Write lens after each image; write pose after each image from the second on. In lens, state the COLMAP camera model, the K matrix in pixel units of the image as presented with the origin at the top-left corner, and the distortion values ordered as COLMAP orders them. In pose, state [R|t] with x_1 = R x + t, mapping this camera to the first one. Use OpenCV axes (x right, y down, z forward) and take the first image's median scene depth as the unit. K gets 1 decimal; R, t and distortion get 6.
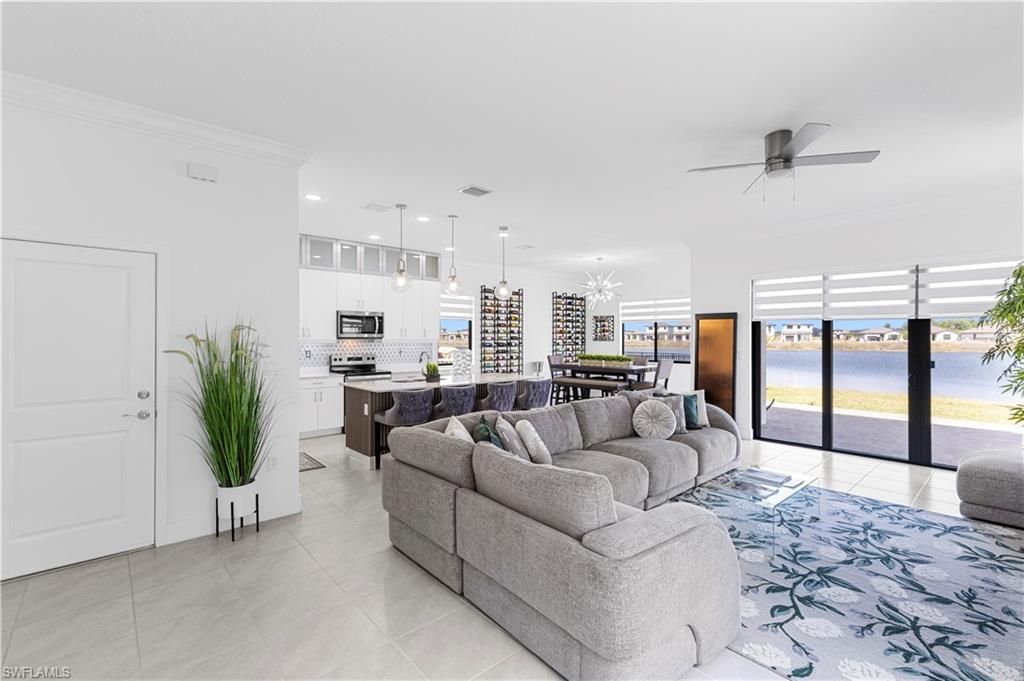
lens RADIAL K [[462.6, 0, 513.1], [0, 462.6, 337.3], [0, 0, 1]] dist [0.004755, -0.000537]
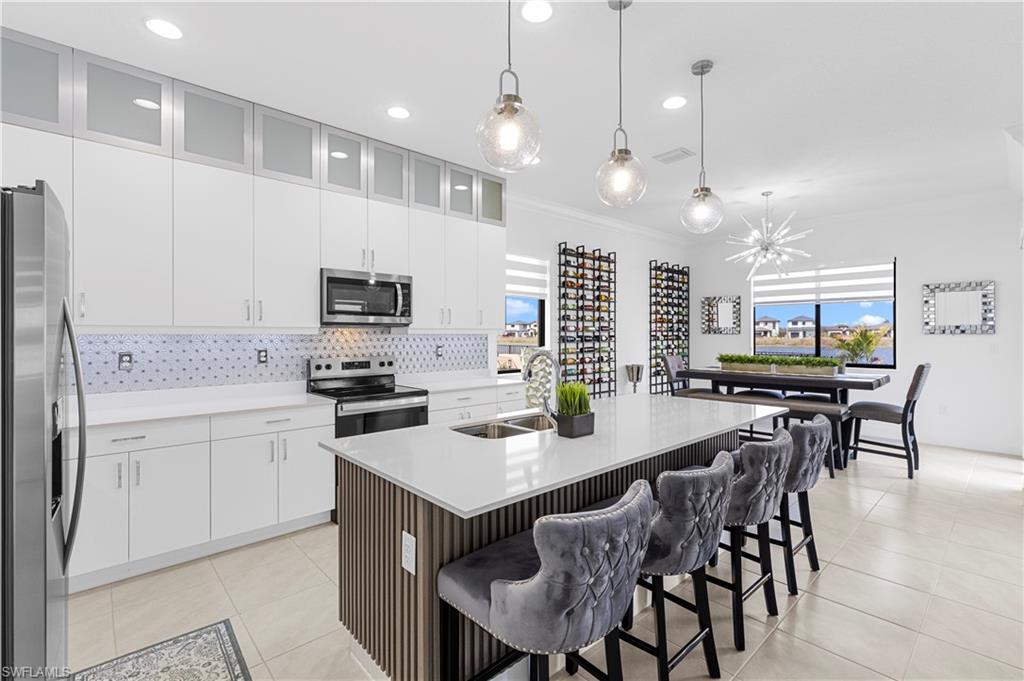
lens RADIAL K [[462.6, 0, 515.0], [0, 462.6, 334.1], [0, 0, 1]] dist [0.004755, -0.000537]
pose [[0.999894, -0.002563, 0.014347, -0.183308], [0.002586, 0.999995, -0.001599, 0.013917], [-0.014343, 0.001636, 0.999896, 0.510489]]
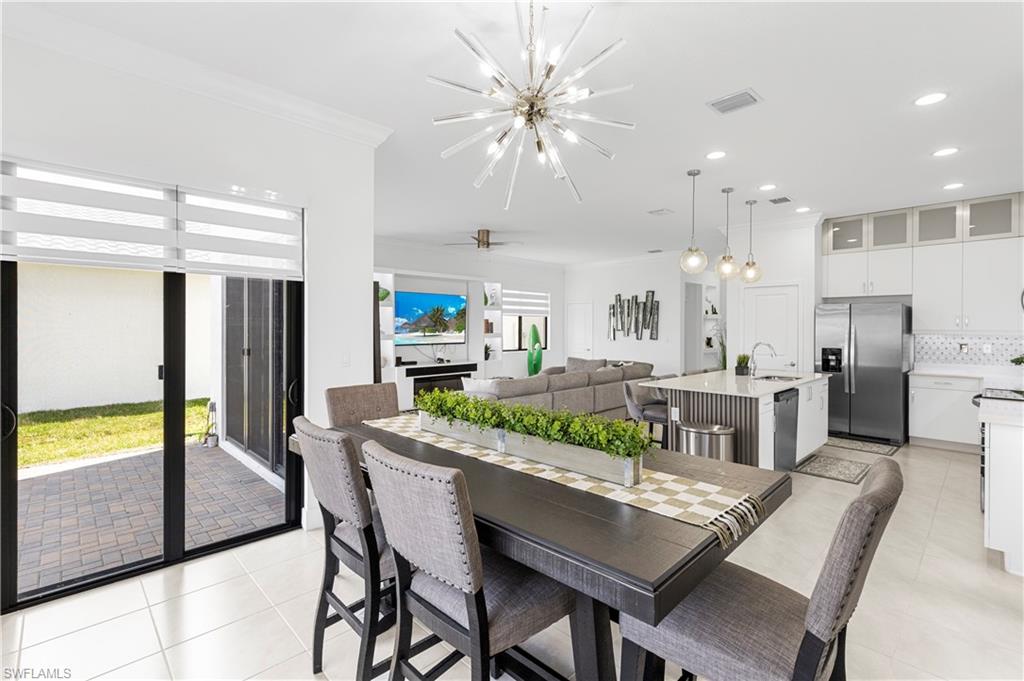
lens RADIAL K [[462.6, 0, 512.0], [0, 462.6, 330.9], [0, 0, 1]] dist [0.004755, -0.000537]
pose [[-0.999168, -0.001747, -0.040743, 0.261556], [-0.002044, 0.999972, 0.007250, 0.002359], [0.040729, 0.007327, -0.999143, 1.542010]]
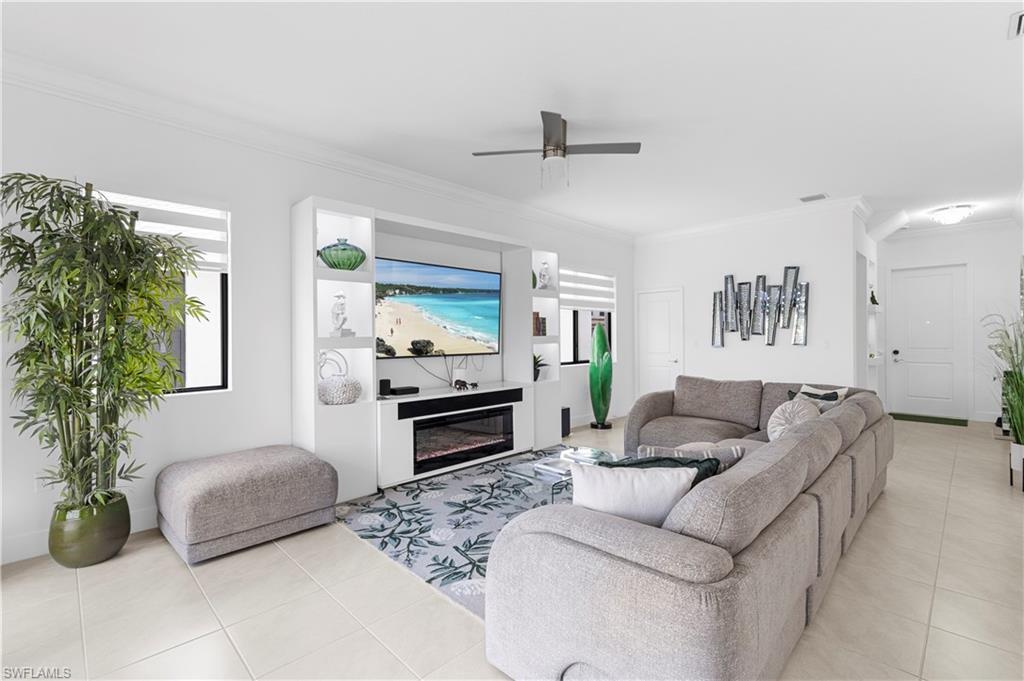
lens RADIAL K [[462.6, 0, 515.5], [0, 462.6, 337.0], [0, 0, 1]] dist [0.004755, -0.000537]
pose [[-0.998496, 0.005284, -0.054574, 0.355705], [0.005216, 0.999985, 0.001375, 0.019138], [0.054581, 0.001088, -0.998509, 1.004147]]
